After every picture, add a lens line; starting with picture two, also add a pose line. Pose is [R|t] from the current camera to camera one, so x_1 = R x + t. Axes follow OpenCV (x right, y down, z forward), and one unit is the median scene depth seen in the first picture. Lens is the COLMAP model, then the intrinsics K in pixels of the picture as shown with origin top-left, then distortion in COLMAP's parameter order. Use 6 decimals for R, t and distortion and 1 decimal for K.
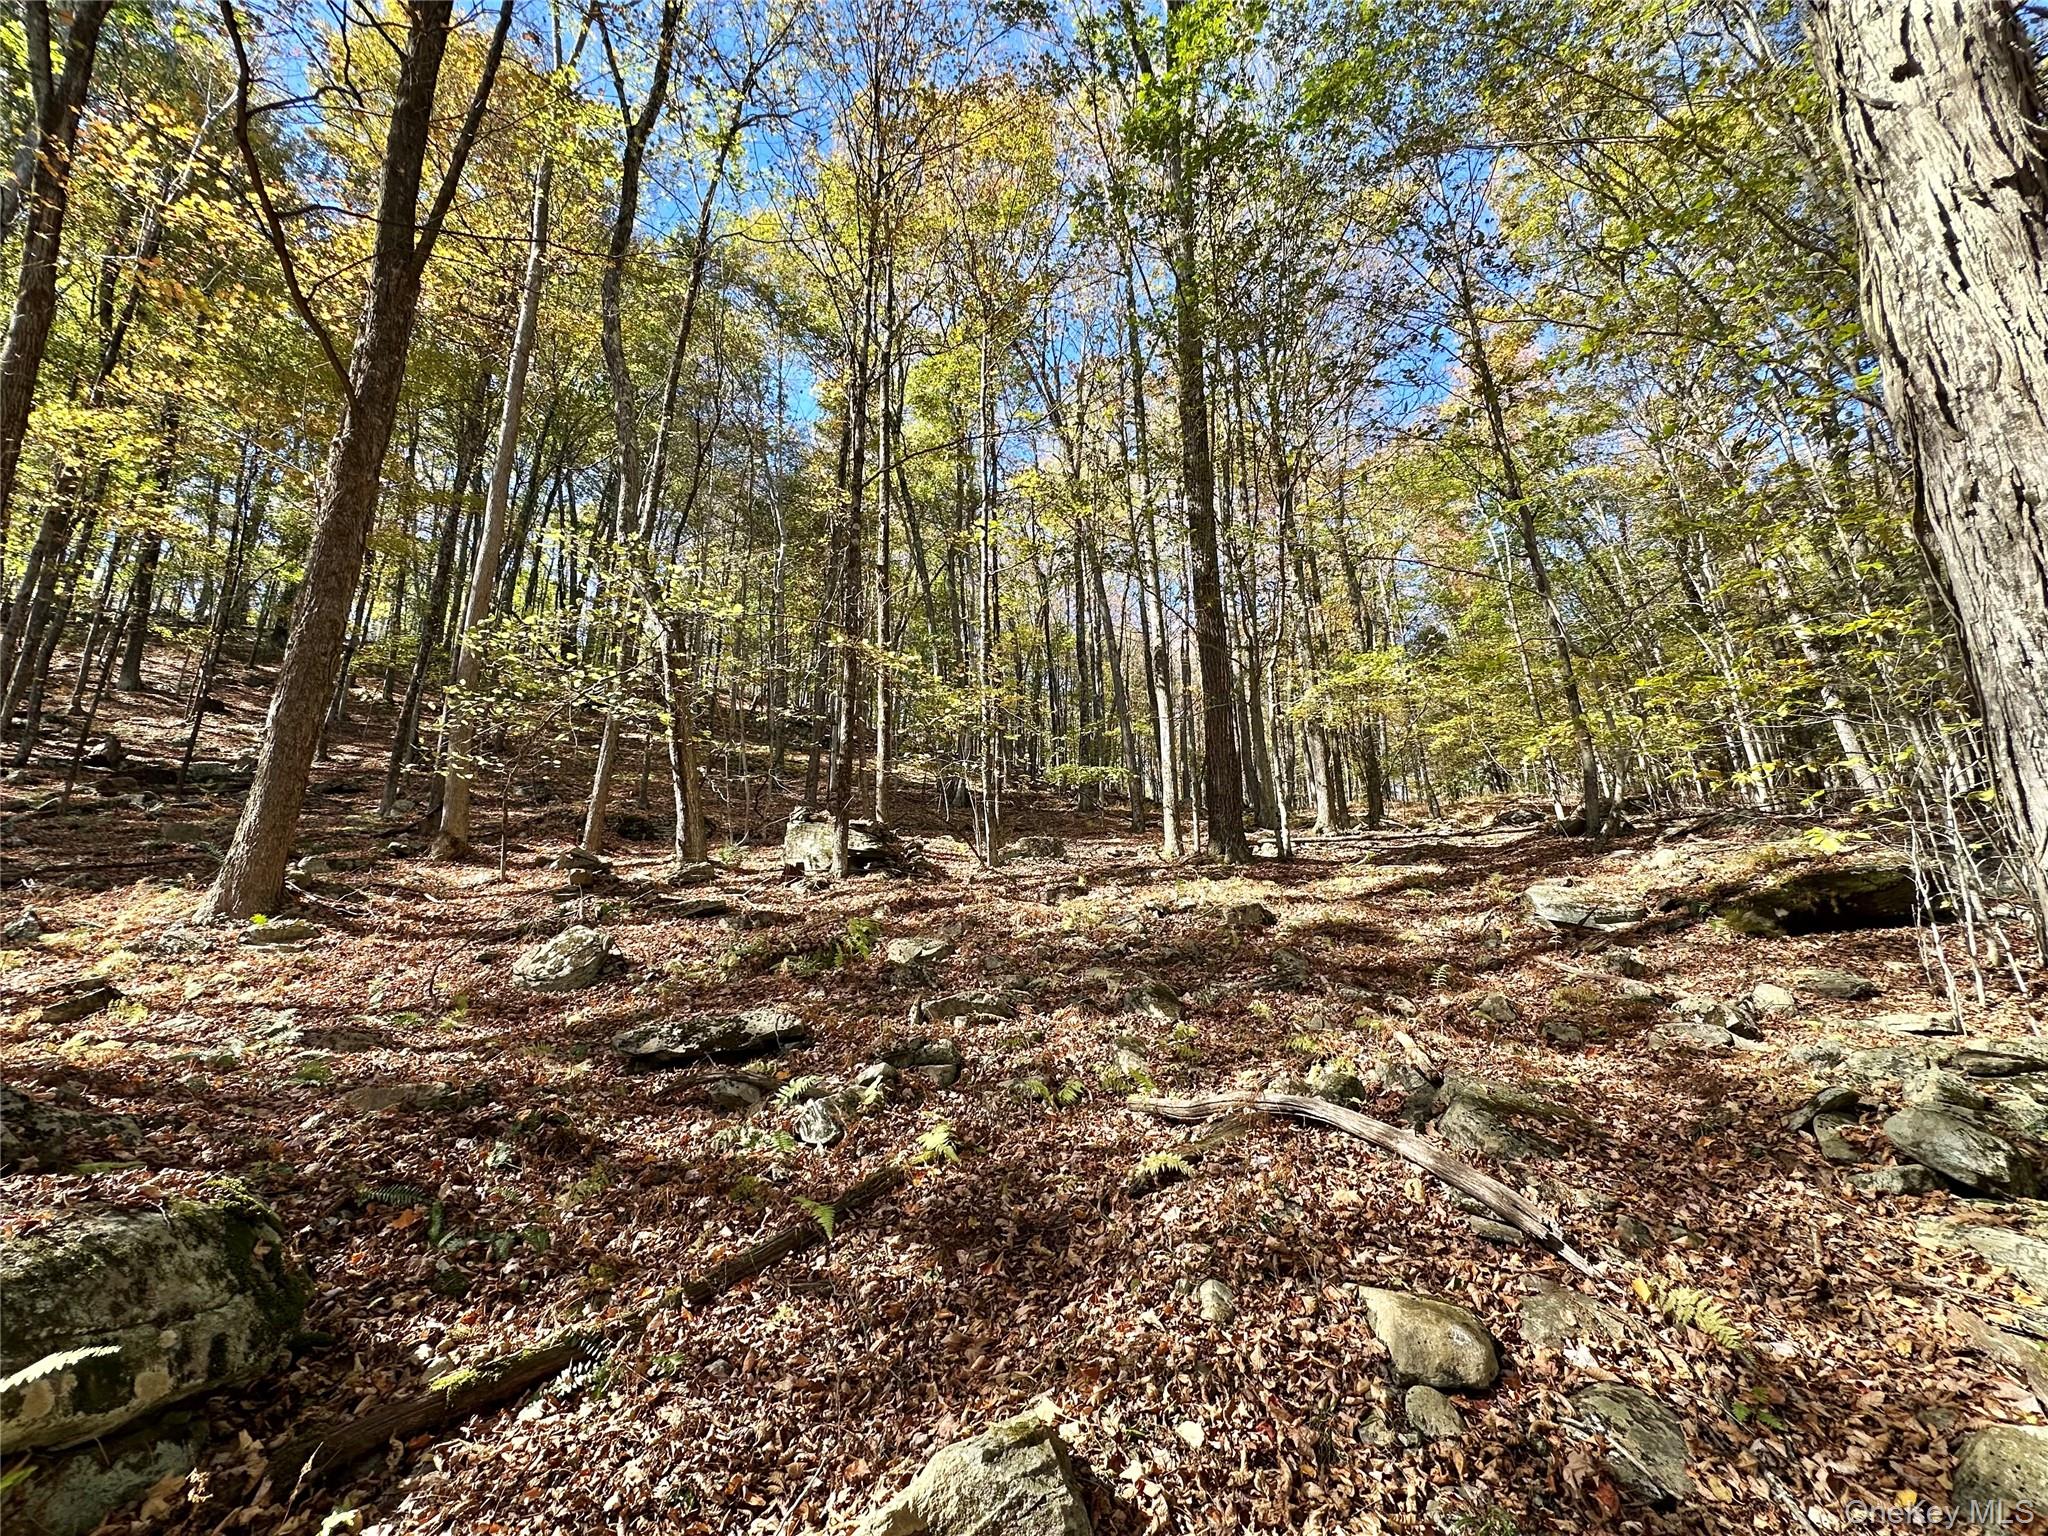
lens RADIAL K [[817.5, 0, 1027.0], [0, 817.5, 768.1], [0, 0, 1]] dist [-0.004195, 0.000804]
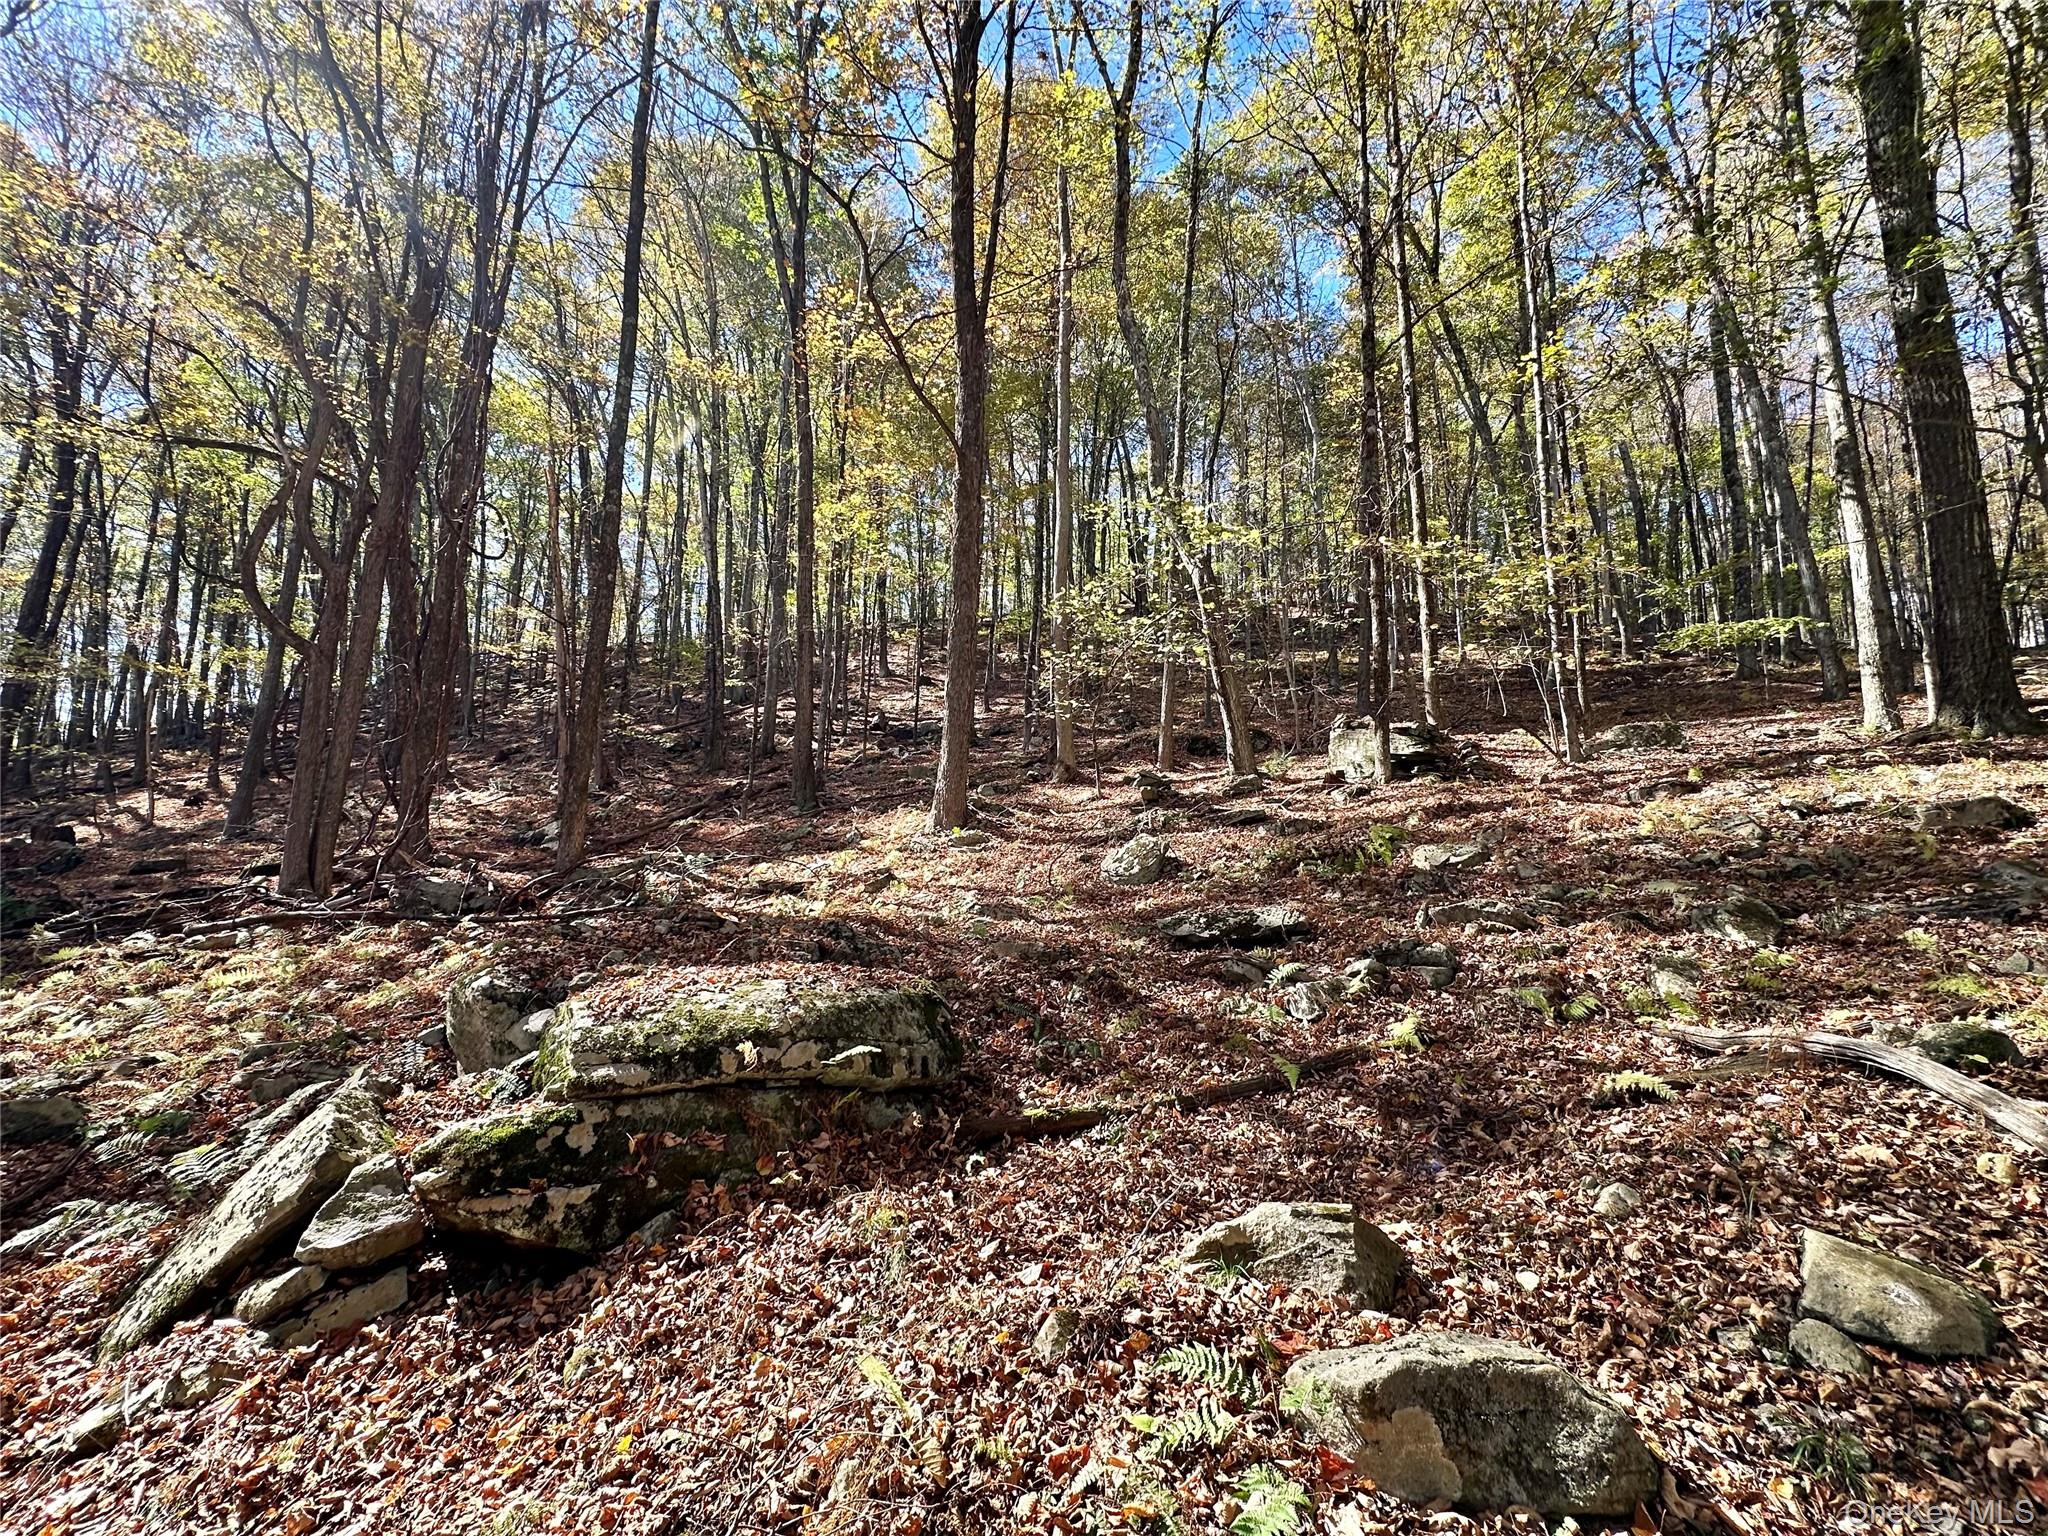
lens RADIAL K [[817.5, 0, 1024.3], [0, 817.5, 768.9], [0, 0, 1]] dist [-0.004195, 0.000804]
pose [[0.773111, -0.054011, -0.631967, 0.122680], [0.127318, 0.989303, 0.071202, -0.018132], [0.621361, -0.135508, 0.771717, -0.064863]]
